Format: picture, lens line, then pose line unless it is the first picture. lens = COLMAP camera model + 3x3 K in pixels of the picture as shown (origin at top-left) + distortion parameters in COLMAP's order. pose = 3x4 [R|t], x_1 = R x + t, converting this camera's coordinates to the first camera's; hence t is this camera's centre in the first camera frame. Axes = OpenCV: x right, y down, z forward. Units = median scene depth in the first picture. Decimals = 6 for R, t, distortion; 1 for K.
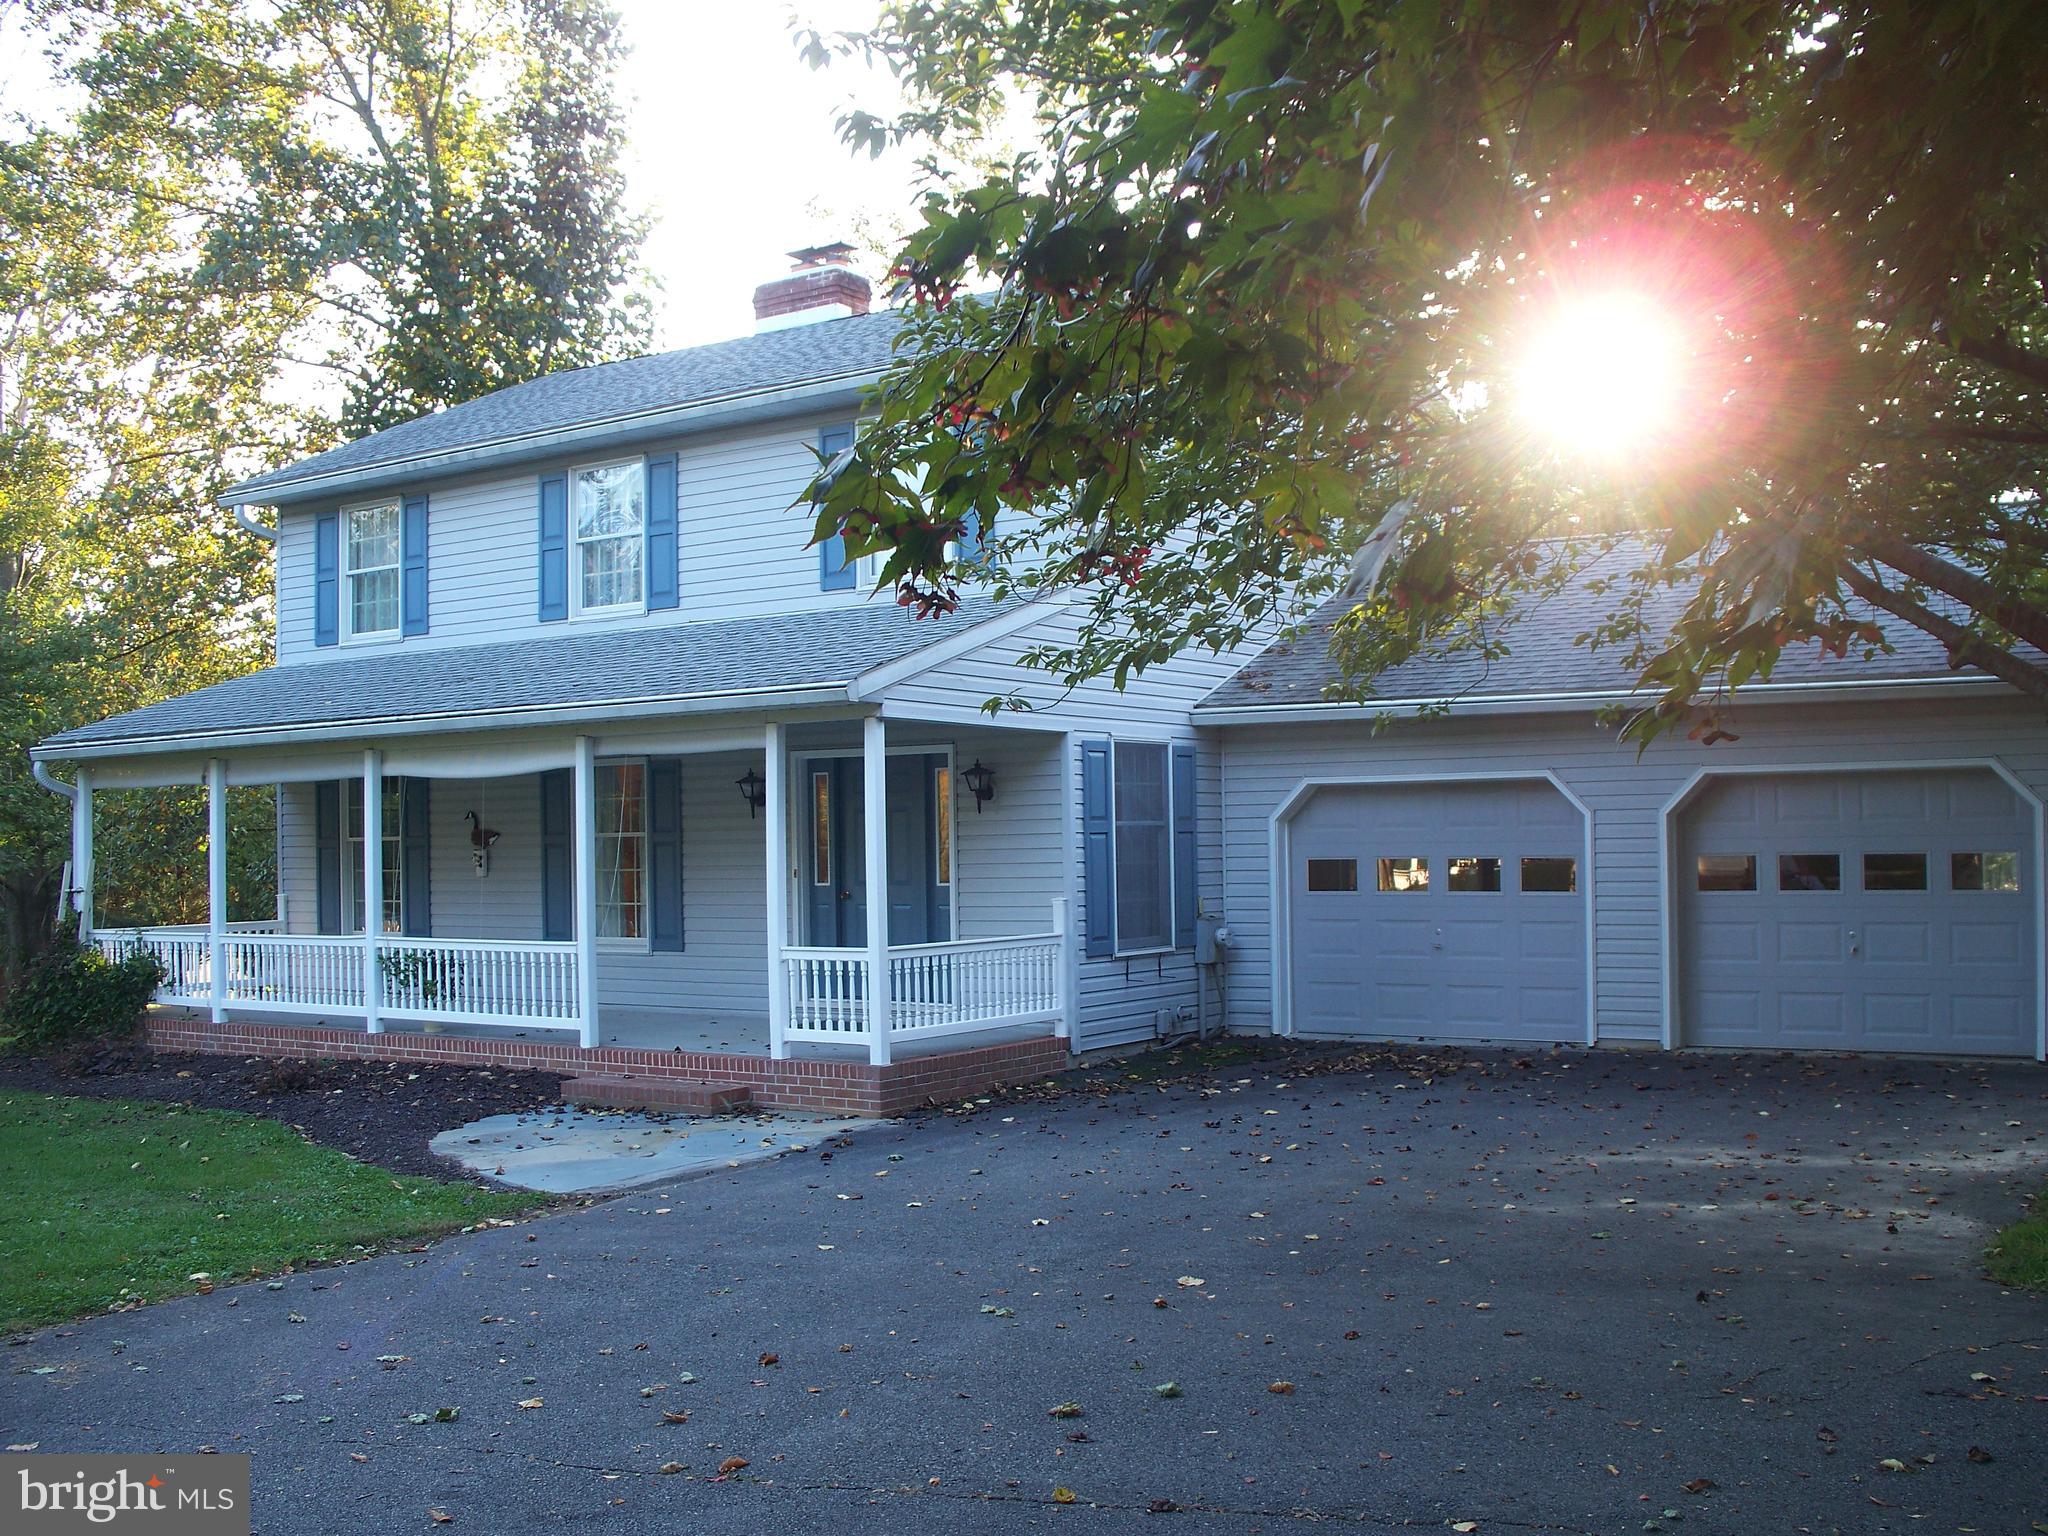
lens RADIAL K [[2089.7, 0, 1027.2], [0, 2089.7, 812.2], [0, 0, 1]] dist [-0.187307, 0.249287]
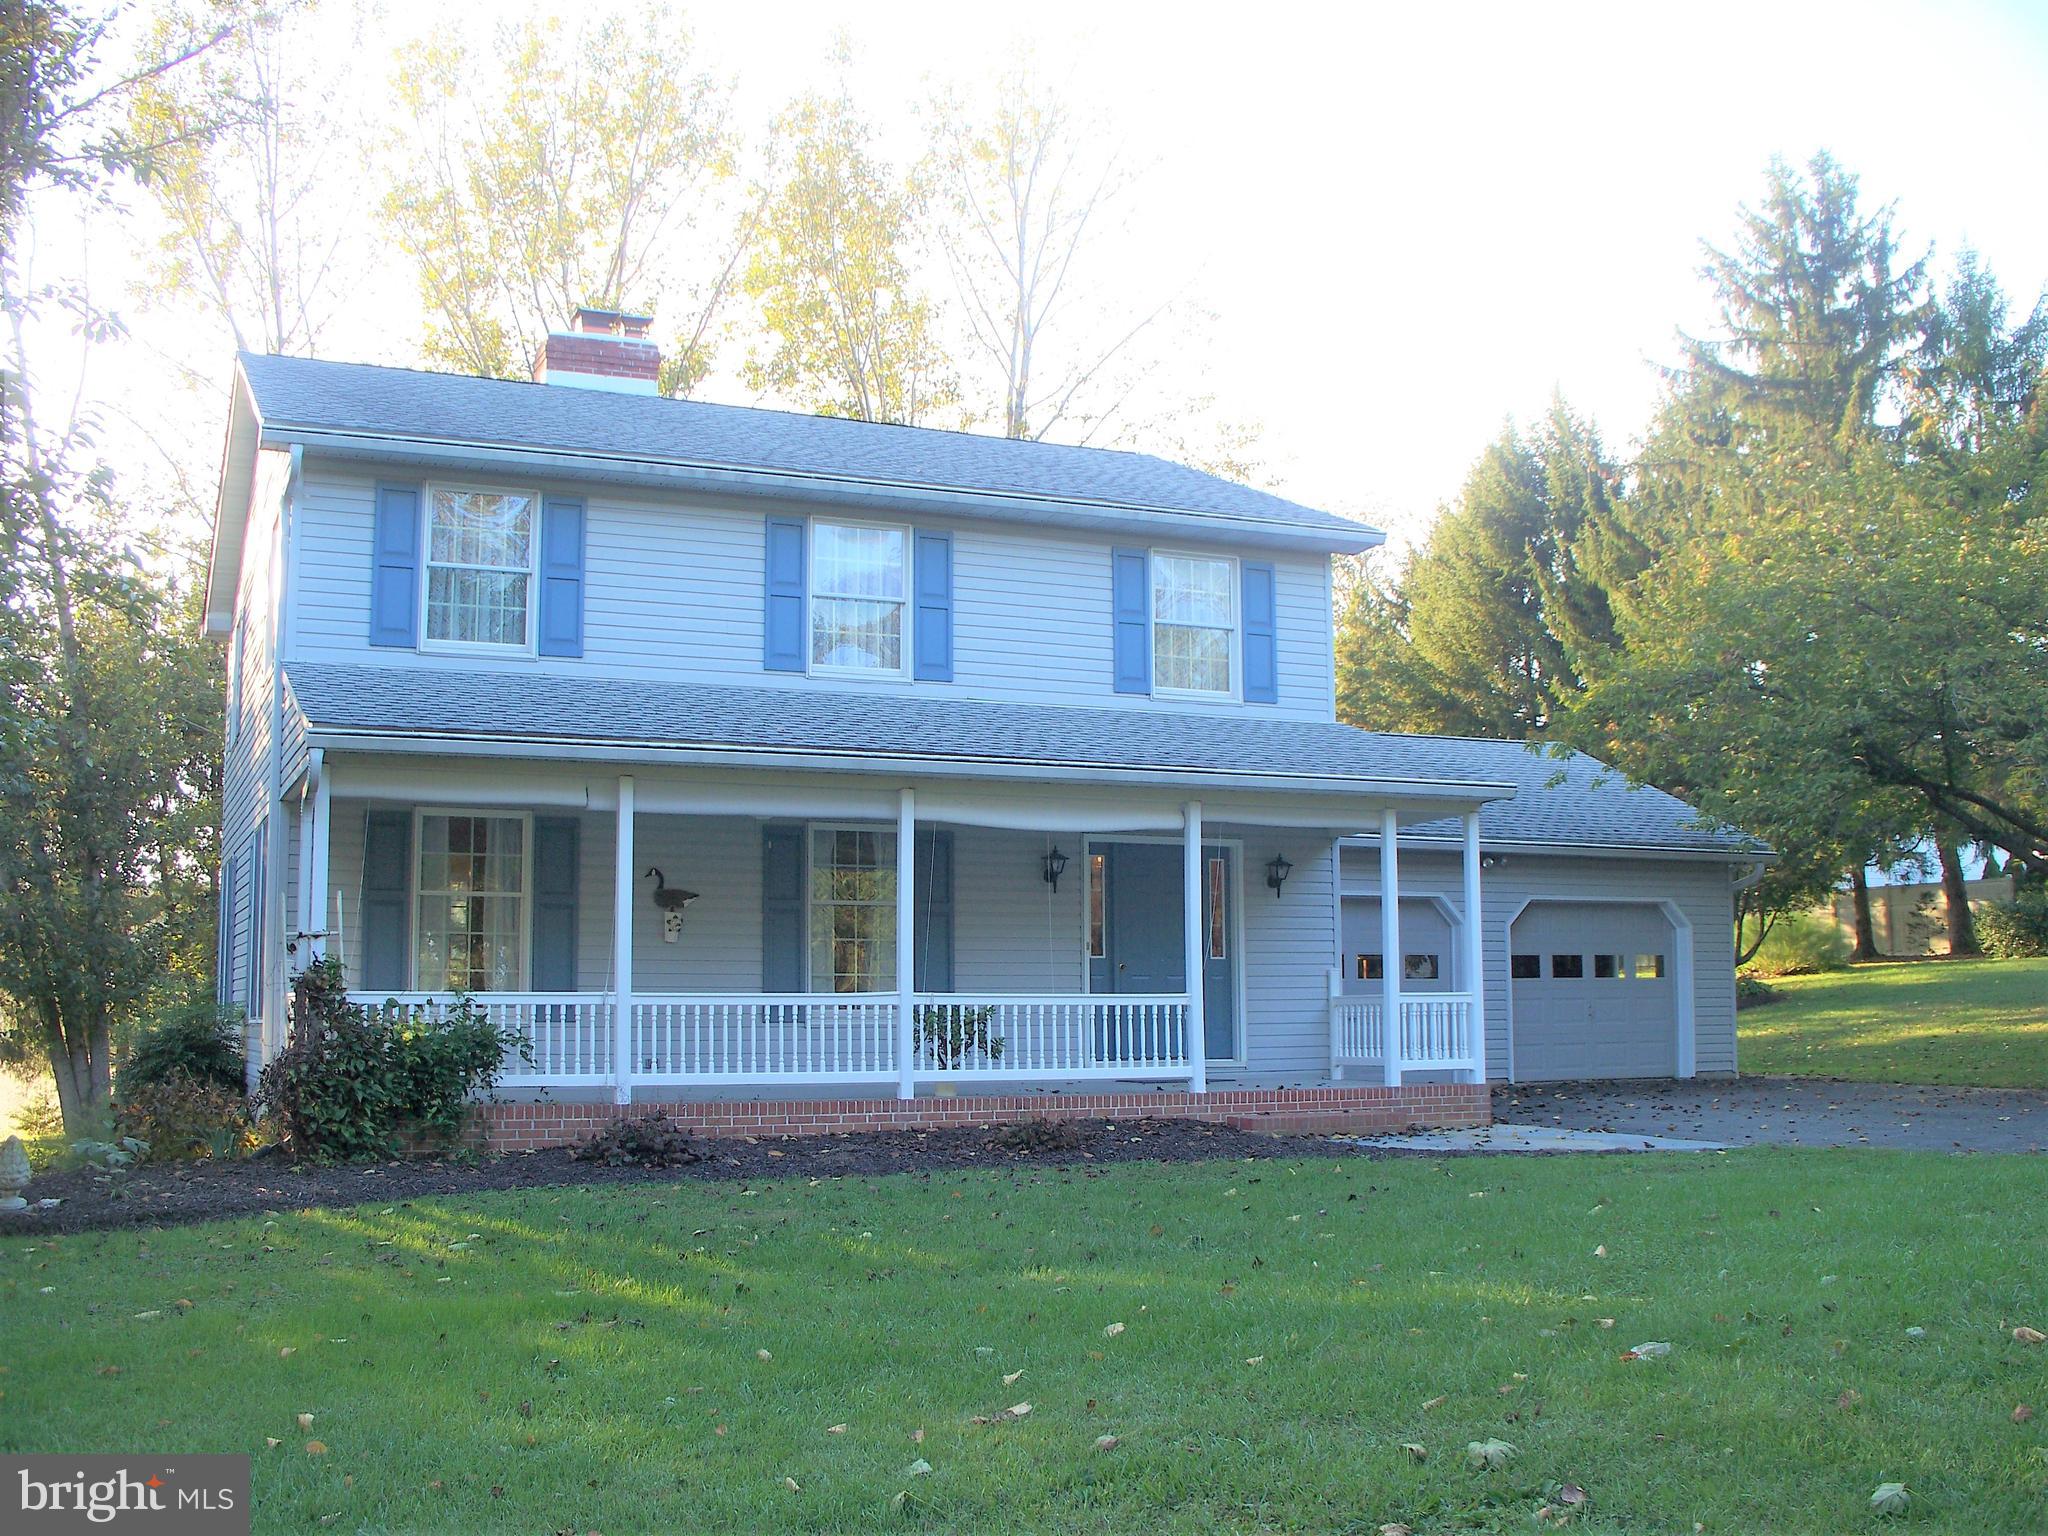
lens RADIAL K [[2089.7, 0, 1027.2], [0, 2089.7, 812.2], [0, 0, 1]] dist [-0.187307, 0.249287]
pose [[0.532457, 0.092987, 0.841334, -1.089005], [-0.019184, 0.995018, -0.097832, 0.069828], [-0.846239, 0.035951, 0.531588, 0.455004]]
